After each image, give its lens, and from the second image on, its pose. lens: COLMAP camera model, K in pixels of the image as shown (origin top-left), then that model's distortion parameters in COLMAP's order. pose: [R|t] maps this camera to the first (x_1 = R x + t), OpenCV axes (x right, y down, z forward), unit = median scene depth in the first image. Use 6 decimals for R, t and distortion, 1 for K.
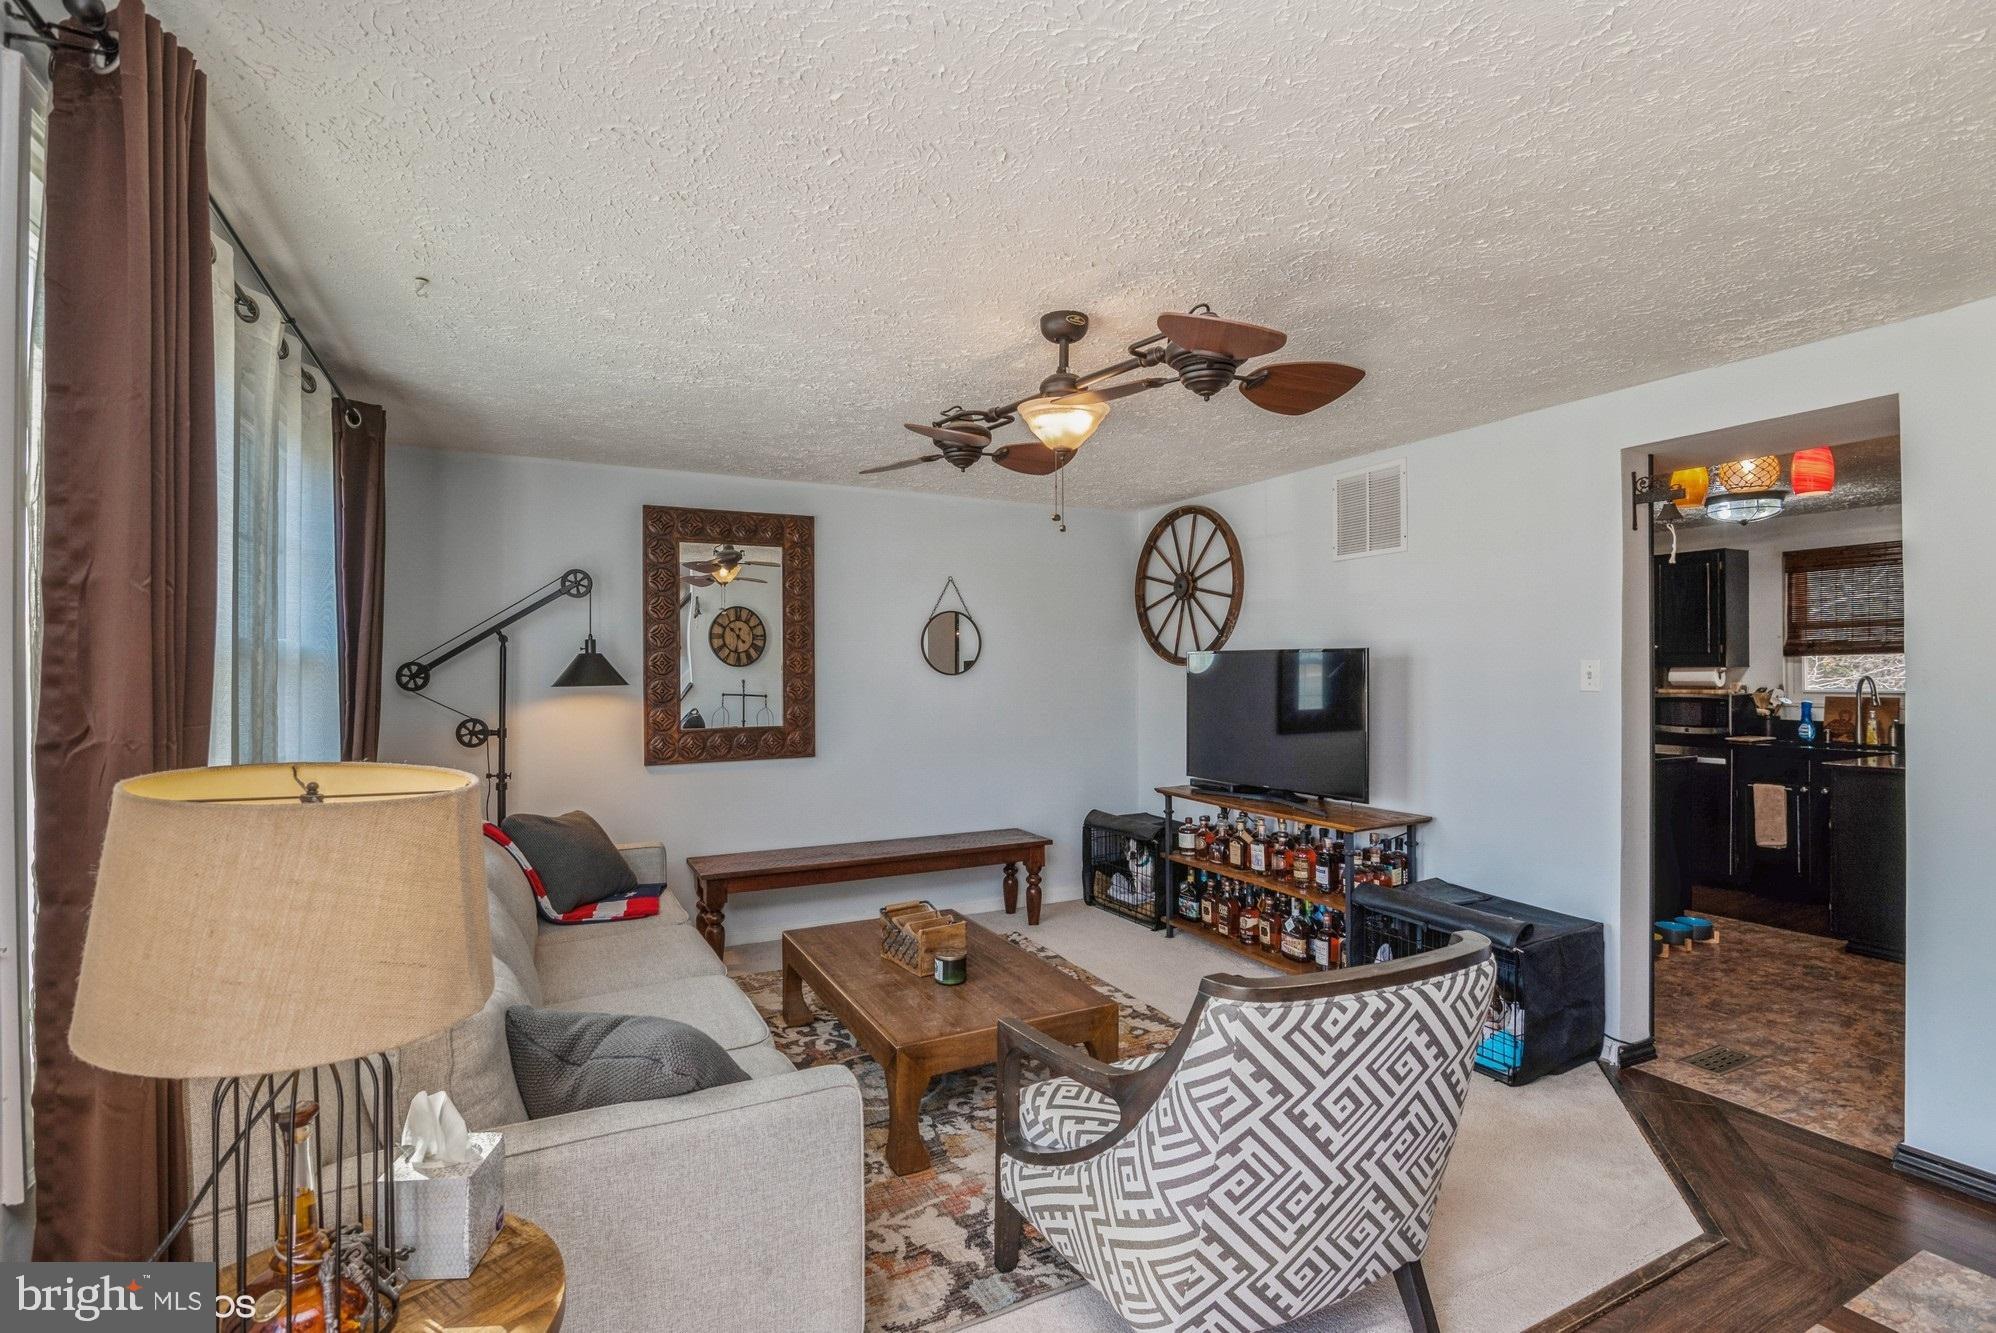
lens RADIAL K [[922.3, 0, 1003.7], [0, 922.3, 663.4], [0, 0, 1]] dist [-0.011486, -0.000968]
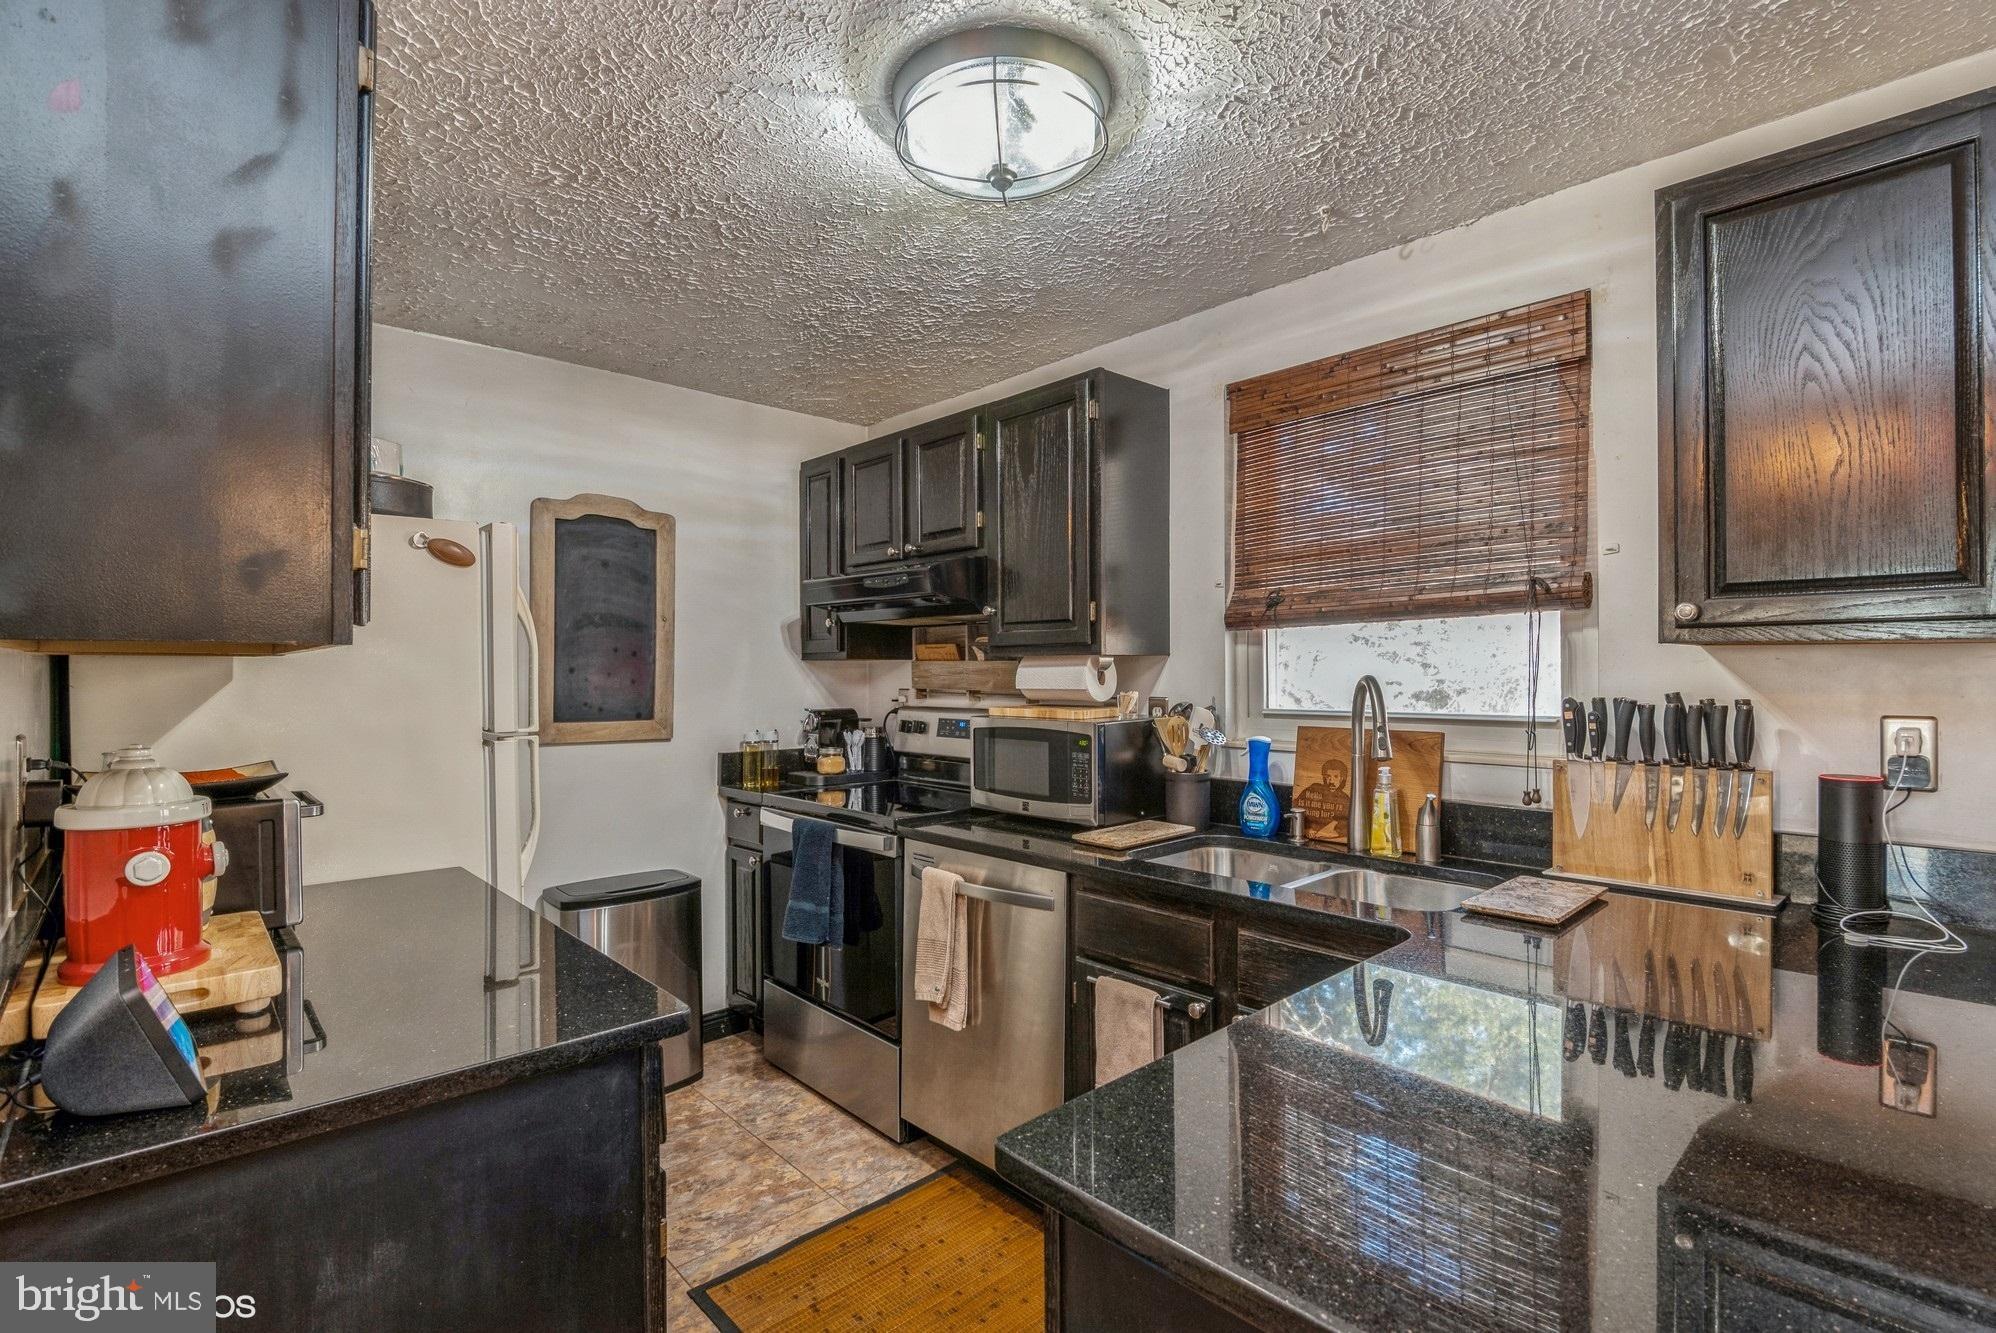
lens RADIAL K [[922.3, 0, 989.4], [0, 922.3, 671.8], [0, 0, 1]] dist [-0.011486, -0.000968]
pose [[0.966998, -0.005099, 0.254731, 0.641655], [0.002107, 0.999926, 0.012019, 0.006294], [-0.254773, -0.011085, 0.966937, 0.616798]]
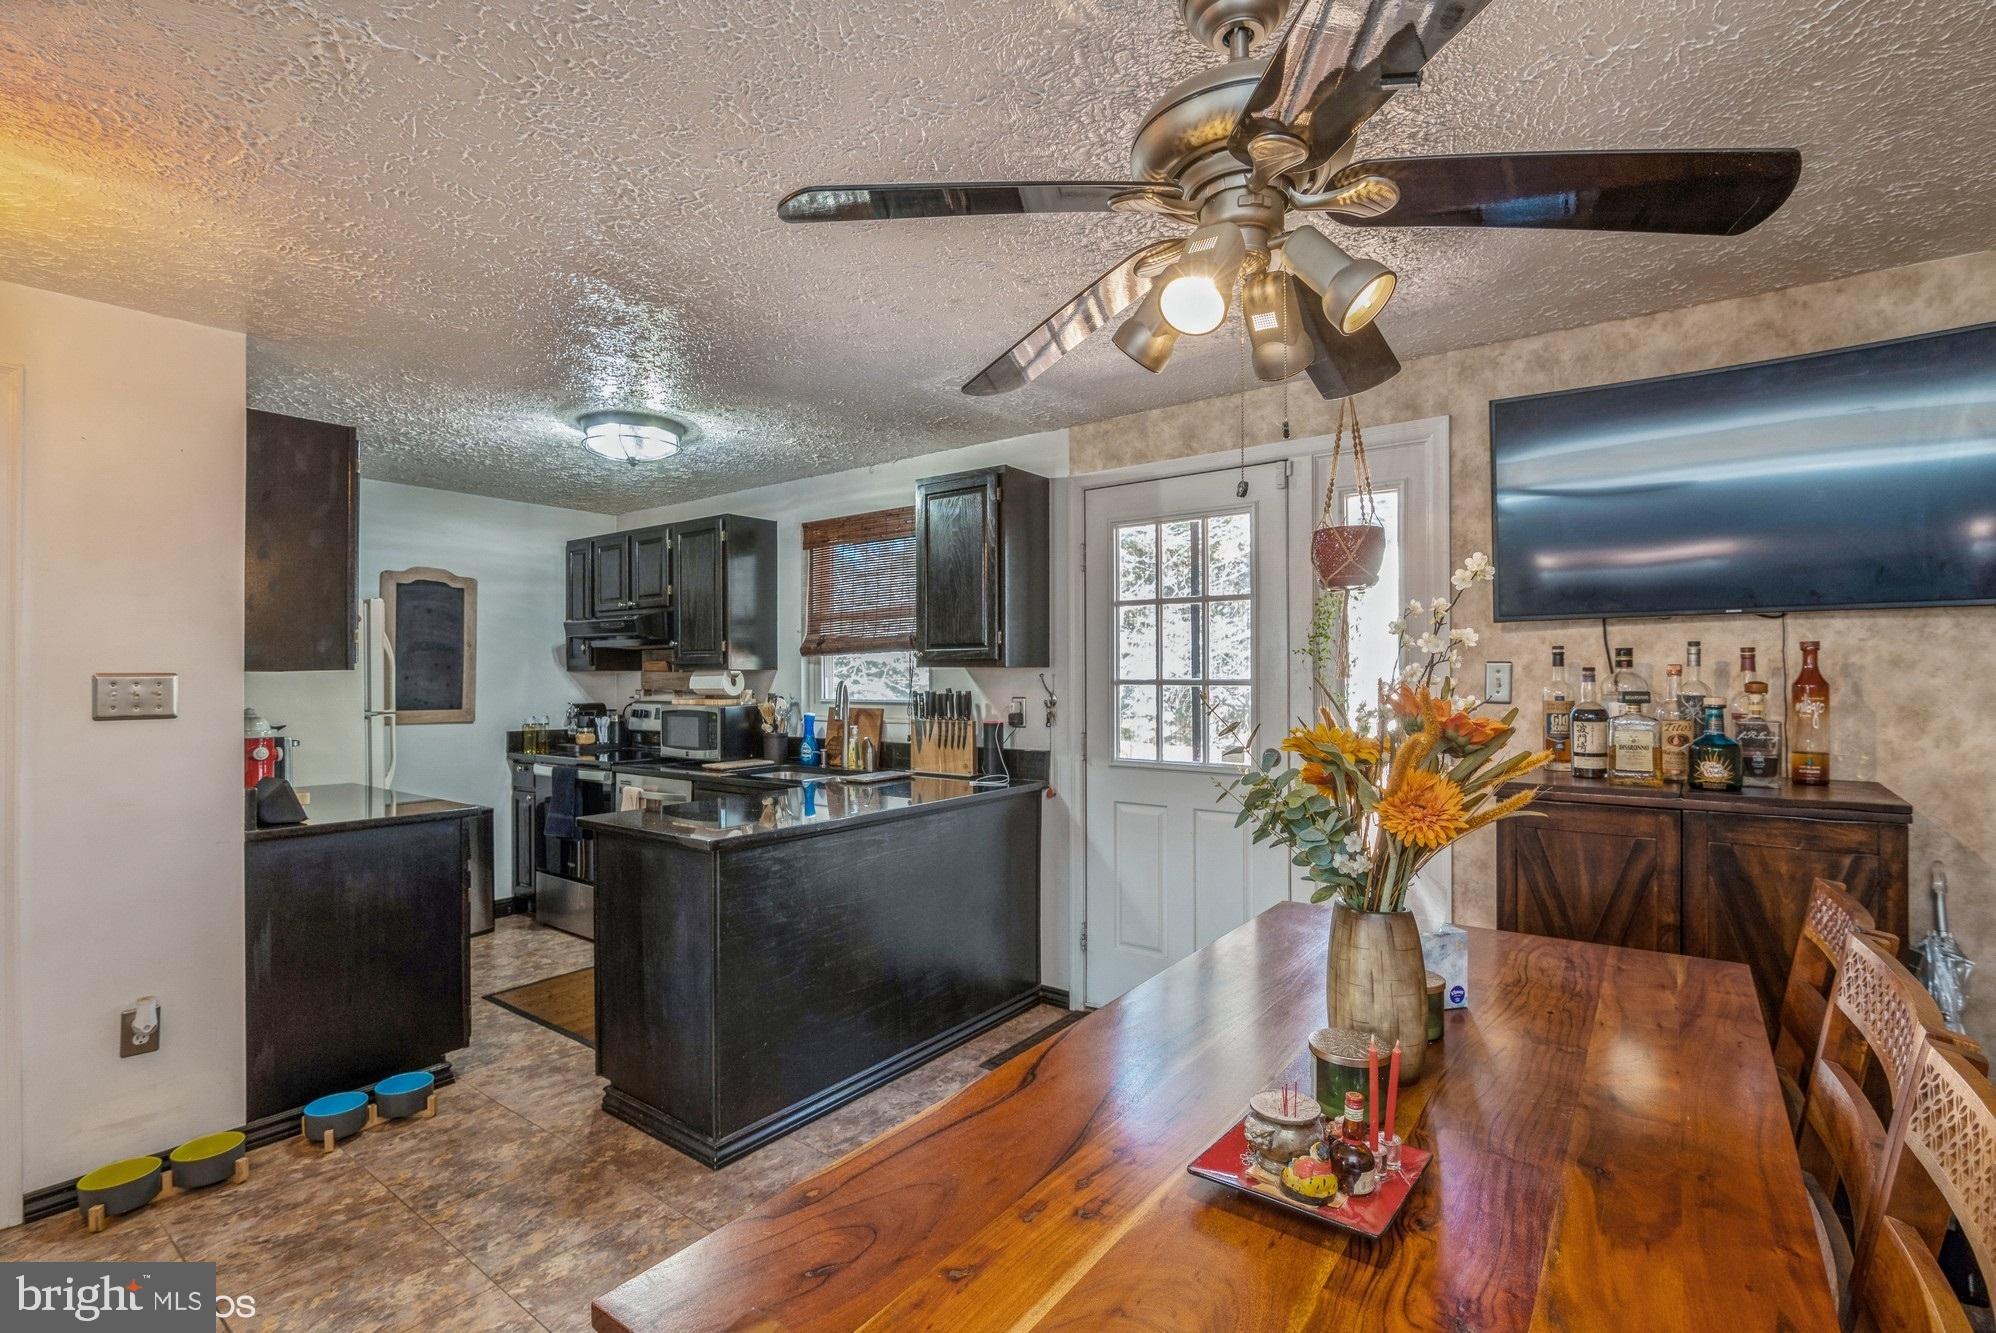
lens RADIAL K [[922.3, 0, 1000.2], [0, 922.3, 670.9], [0, 0, 1]] dist [-0.011486, -0.000968]
pose [[0.902704, -0.002281, 0.430255, 0.672179], [-0.000308, 0.999982, 0.005947, -0.000057], [-0.430261, -0.005501, 0.902688, 0.214081]]
